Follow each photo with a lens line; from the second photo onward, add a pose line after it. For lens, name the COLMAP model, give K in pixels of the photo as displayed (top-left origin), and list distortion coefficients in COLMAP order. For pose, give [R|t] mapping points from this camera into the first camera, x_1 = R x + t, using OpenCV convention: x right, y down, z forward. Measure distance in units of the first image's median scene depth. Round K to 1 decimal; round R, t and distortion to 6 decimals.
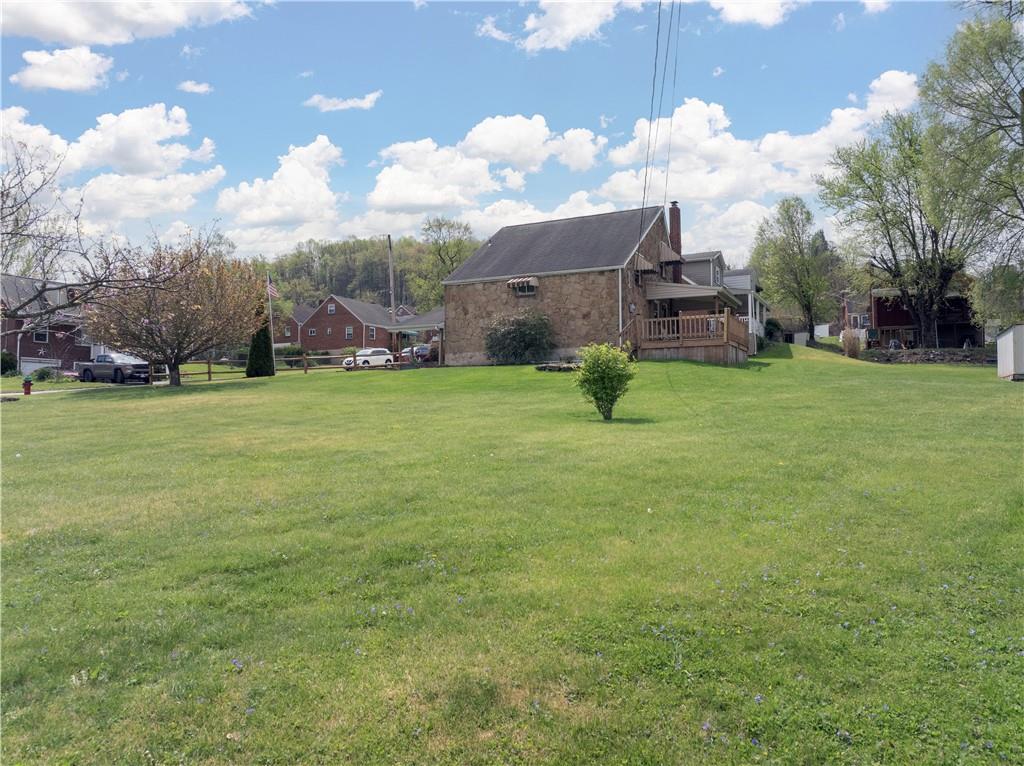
lens RADIAL K [[721.3, 0, 516.6], [0, 721.3, 381.4], [0, 0, 1]] dist [-0.027735, -0.011200]
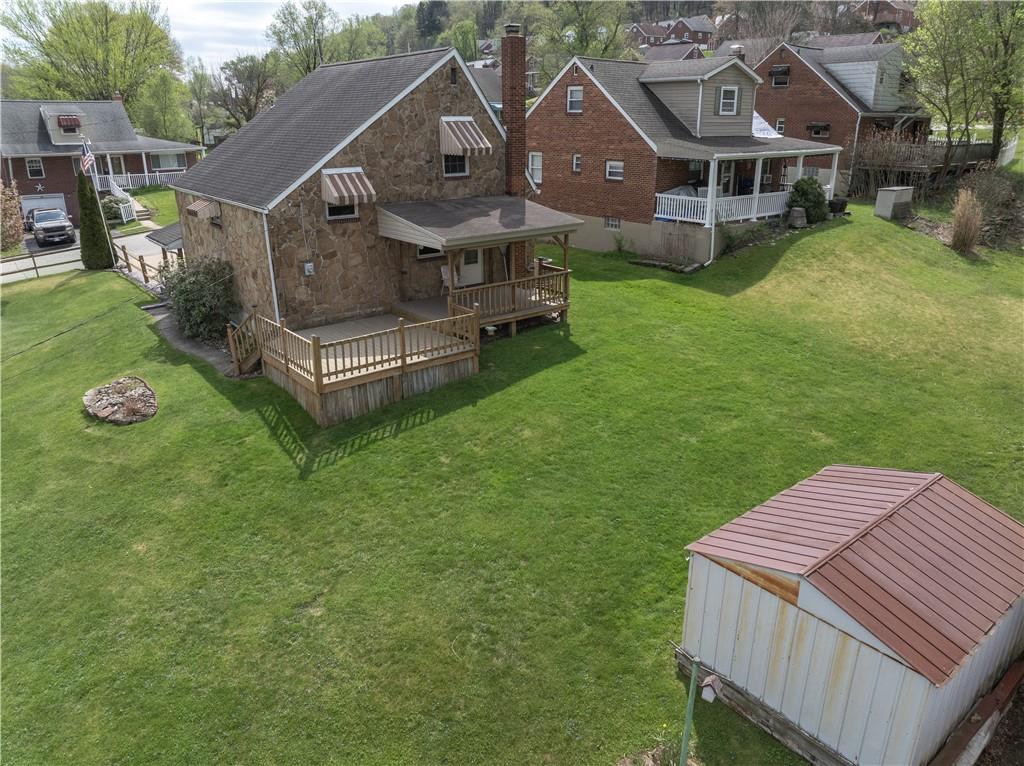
lens RADIAL K [[721.3, 0, 516.6], [0, 721.3, 381.4], [0, 0, 1]] dist [-0.027735, -0.011200]
pose [[0.915330, 0.137898, -0.378359, 0.535596], [0.017772, 0.924796, 0.380048, -0.228195], [0.402313, -0.354594, 0.844043, 0.469710]]
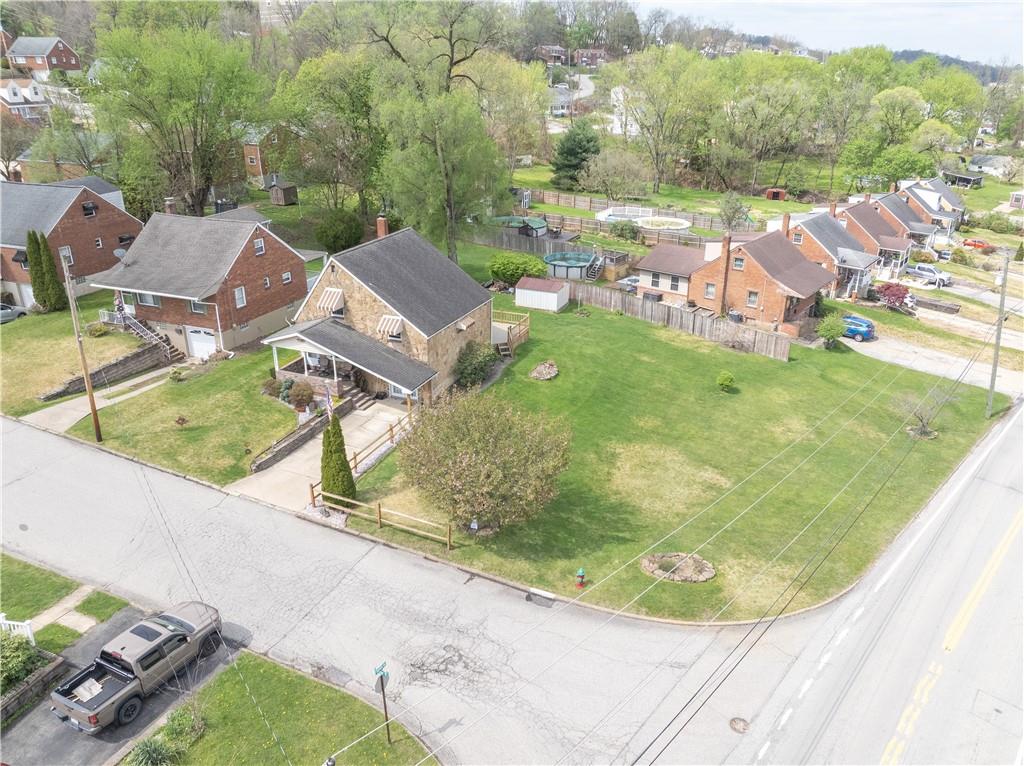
lens RADIAL K [[766.5, 0, 539.7], [0, 766.5, 407.8], [0, 0, 1]] dist [-0.004055, -0.062810]
pose [[-0.123743, -0.409599, 0.903834, -1.341353], [-0.058287, 0.912262, 0.405438, -0.565916], [-0.990601, -0.002512, -0.136760, 1.018096]]
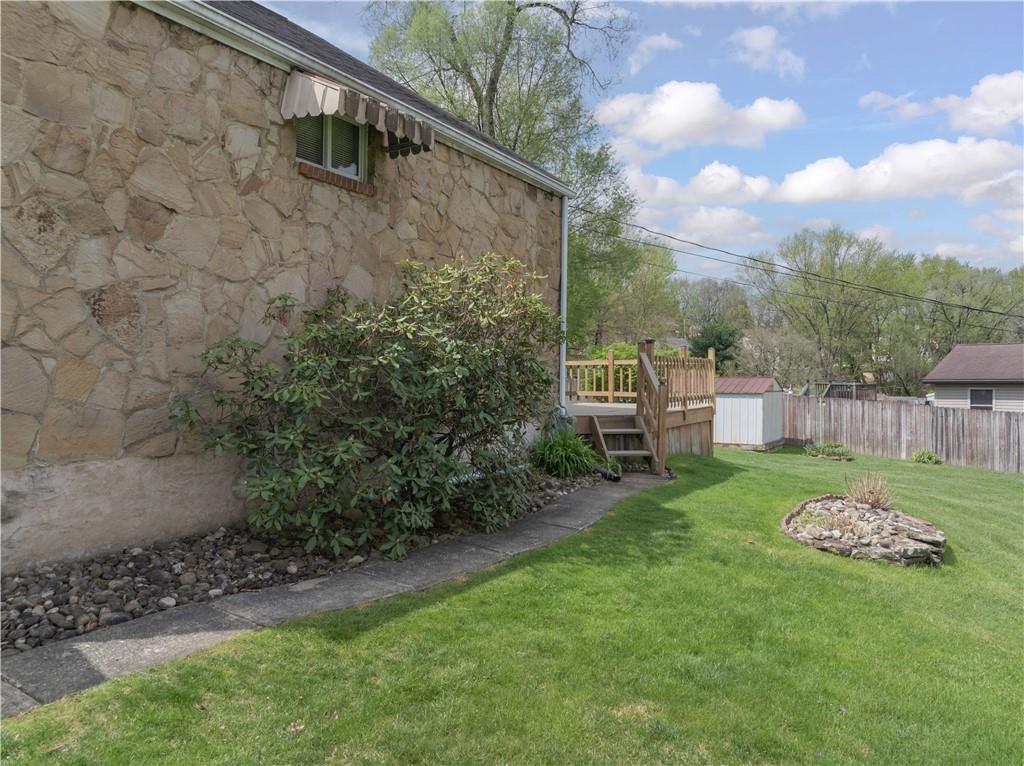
lens RADIAL K [[721.3, 0, 516.6], [0, 721.3, 381.4], [0, 0, 1]] dist [-0.027735, -0.011200]
pose [[0.065212, -0.009395, 0.997827, -0.185970], [-0.042367, 0.999028, 0.012175, -0.062956], [-0.996972, -0.043069, 0.064751, 0.902492]]
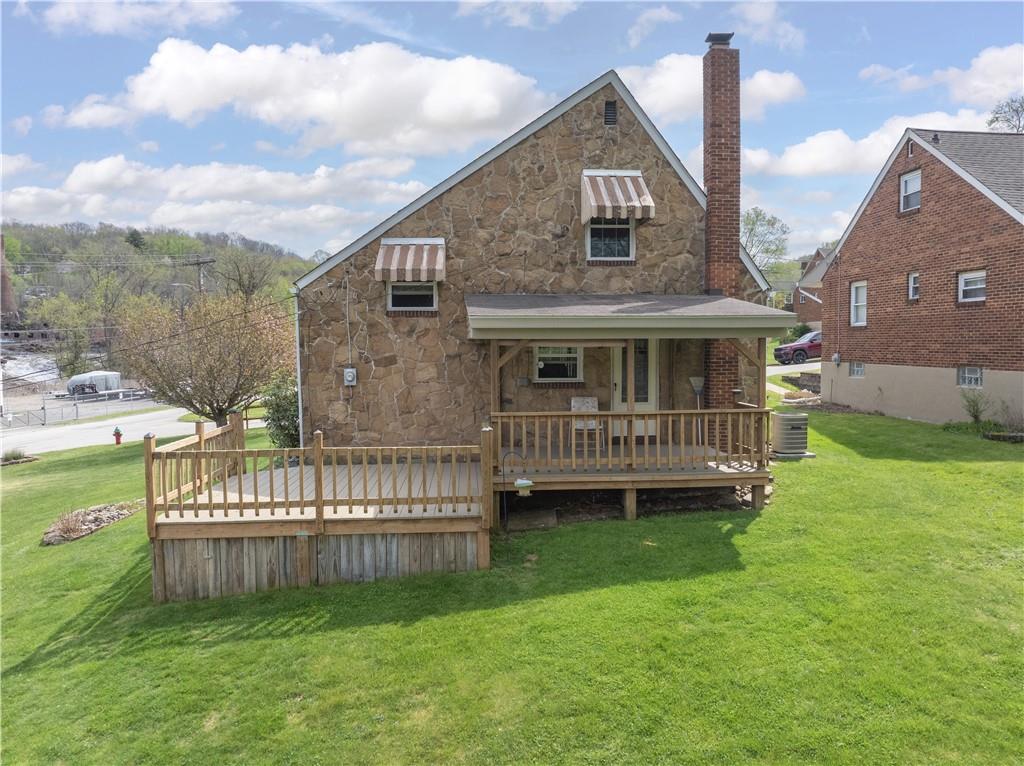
lens RADIAL K [[721.3, 0, 516.6], [0, 721.3, 381.4], [0, 0, 1]] dist [-0.027735, -0.011200]
pose [[0.524834, 0.039163, -0.850303, 0.540664], [0.040976, 0.996620, 0.071194, -0.116225], [0.850218, -0.072207, 0.521456, 0.795439]]
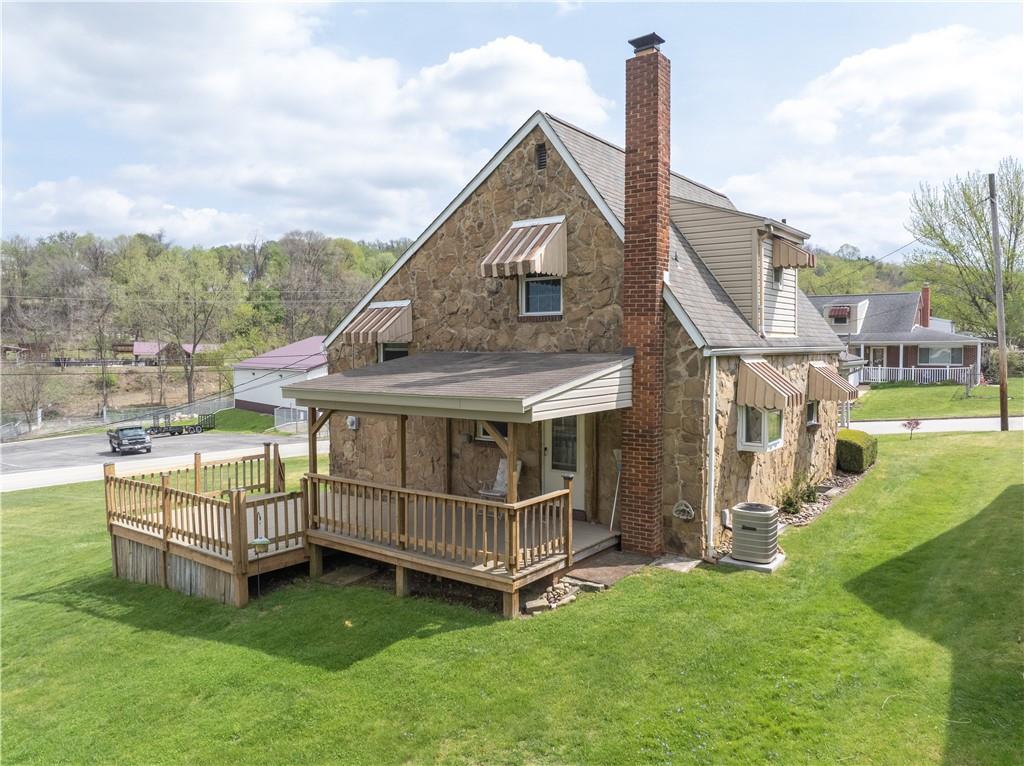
lens RADIAL K [[721.3, 0, 516.6], [0, 721.3, 381.4], [0, 0, 1]] dist [-0.027735, -0.011200]
pose [[-0.158883, 0.049005, -0.986081, 0.597175], [0.044167, 0.998120, 0.042487, -0.135665], [0.986309, -0.036802, -0.160748, 1.110081]]
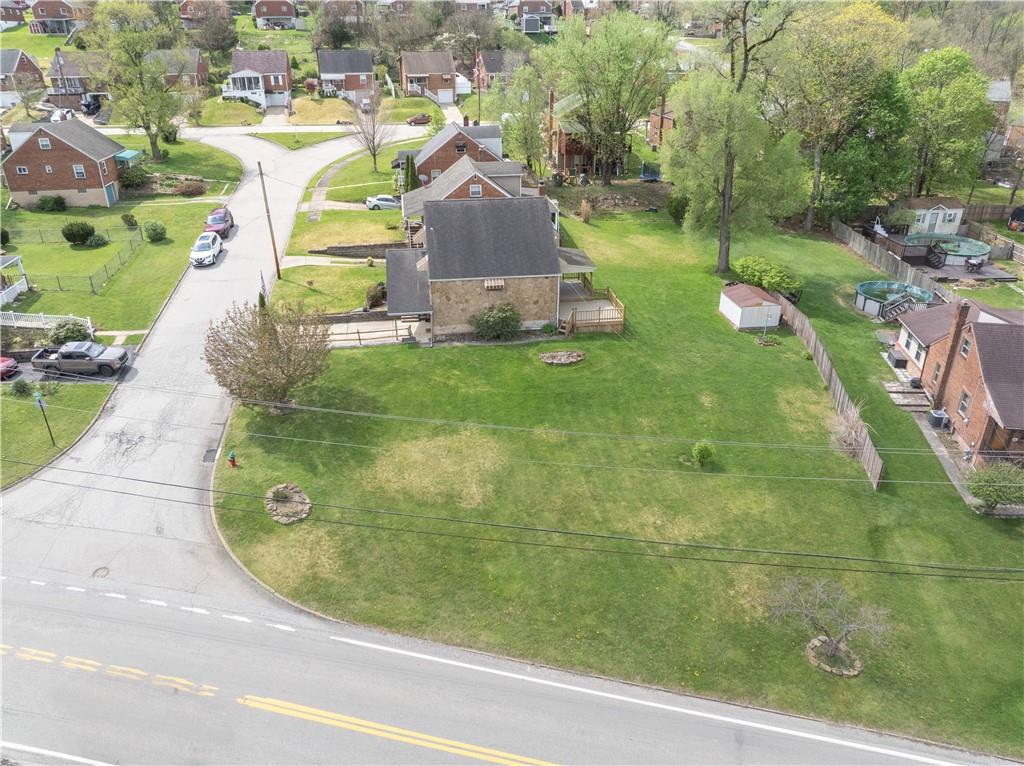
lens RADIAL K [[721.3, 0, 516.6], [0, 721.3, 381.4], [0, 0, 1]] dist [-0.027735, -0.011200]
pose [[0.809984, -0.259075, 0.526124, -0.778875], [-0.023630, 0.881983, 0.470688, -0.647055], [-0.585976, -0.393682, 0.708270, -0.182527]]
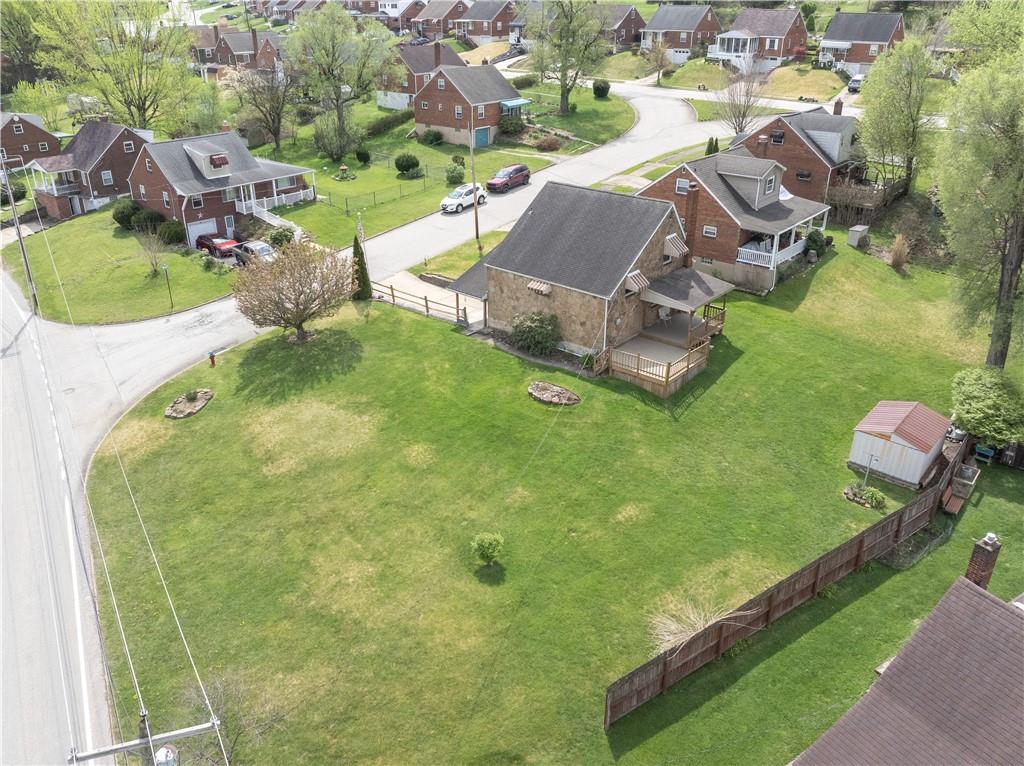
lens RADIAL K [[814.3, 0, 492.0], [0, 814.3, 387.1], [0, 0, 1]] dist [-0.006221, -0.075312]
pose [[0.968864, 0.103438, -0.224952, 0.260868], [0.016889, 0.878826, 0.476844, -0.647597], [0.247017, -0.465796, 0.849715, -0.327042]]
